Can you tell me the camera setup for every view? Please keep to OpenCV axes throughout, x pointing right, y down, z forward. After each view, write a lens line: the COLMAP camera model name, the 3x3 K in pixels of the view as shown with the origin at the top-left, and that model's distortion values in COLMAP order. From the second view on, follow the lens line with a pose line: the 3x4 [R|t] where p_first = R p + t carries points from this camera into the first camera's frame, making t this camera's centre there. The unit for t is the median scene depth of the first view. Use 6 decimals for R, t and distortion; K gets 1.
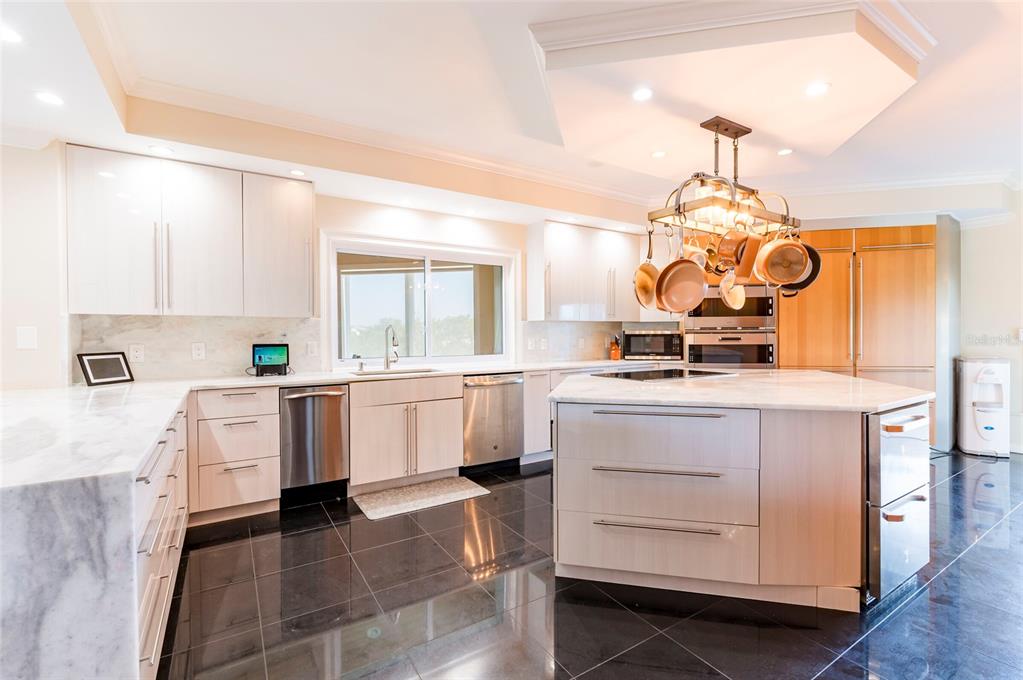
lens RADIAL K [[457.4, 0, 511.5], [0, 457.4, 340.0], [0, 0, 1]] dist [0.000631, 0.000227]
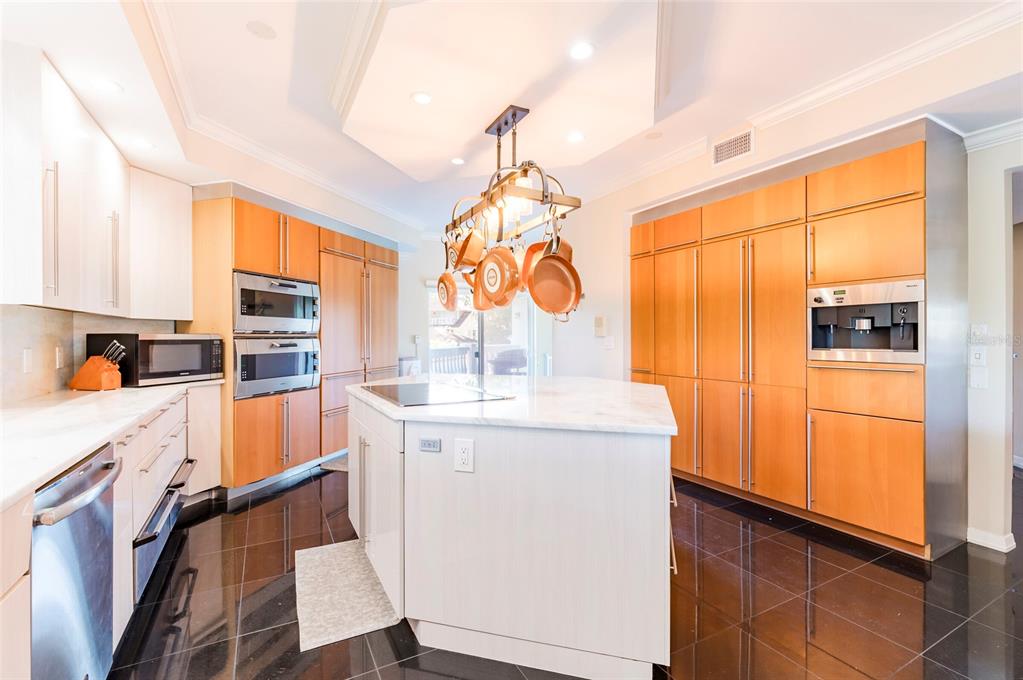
lens RADIAL K [[457.8, 0, 511.5], [0, 457.8, 340.0], [0, 0, 1]] dist [0.000042, -0.000129]
pose [[0.061039, -0.003004, 0.998131, -0.273243], [0.015111, 0.999884, 0.002085, -0.007597], [-0.998021, 0.014955, 0.061077, 0.534998]]
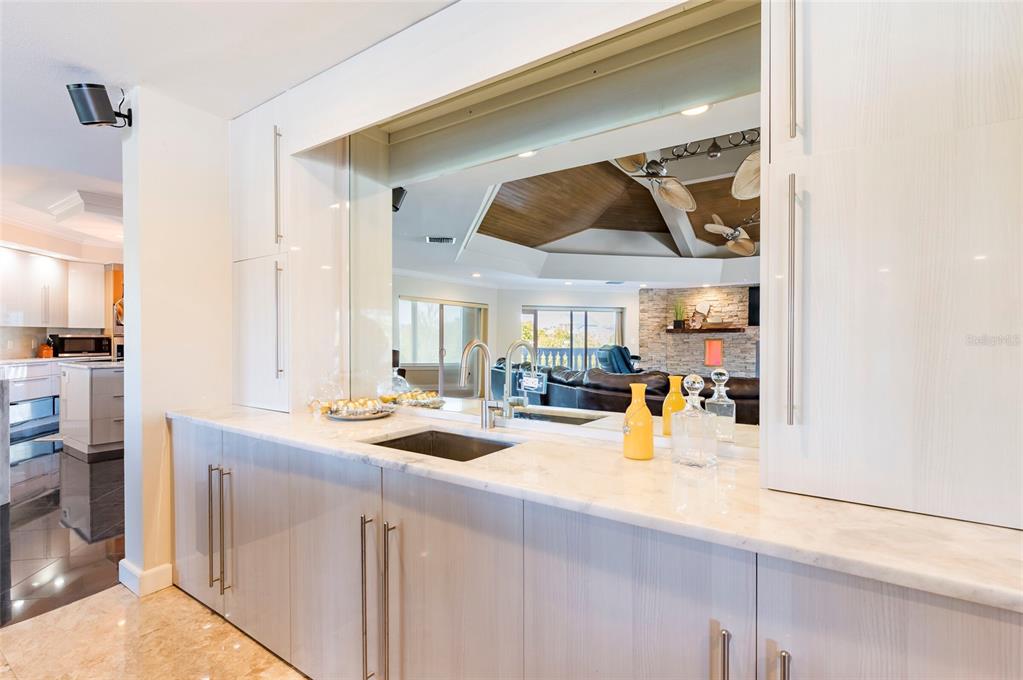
lens RADIAL K [[489.7, 0, 511.5], [0, 489.7, 340.0], [0, 0, 1]] dist [-0.001105, -0.000658]
pose [[0.377116, -0.001368, 0.926165, -0.564610], [0.013739, 0.999897, -0.004118, 0.018770], [-0.926064, 0.014278, 0.377096, -0.727915]]
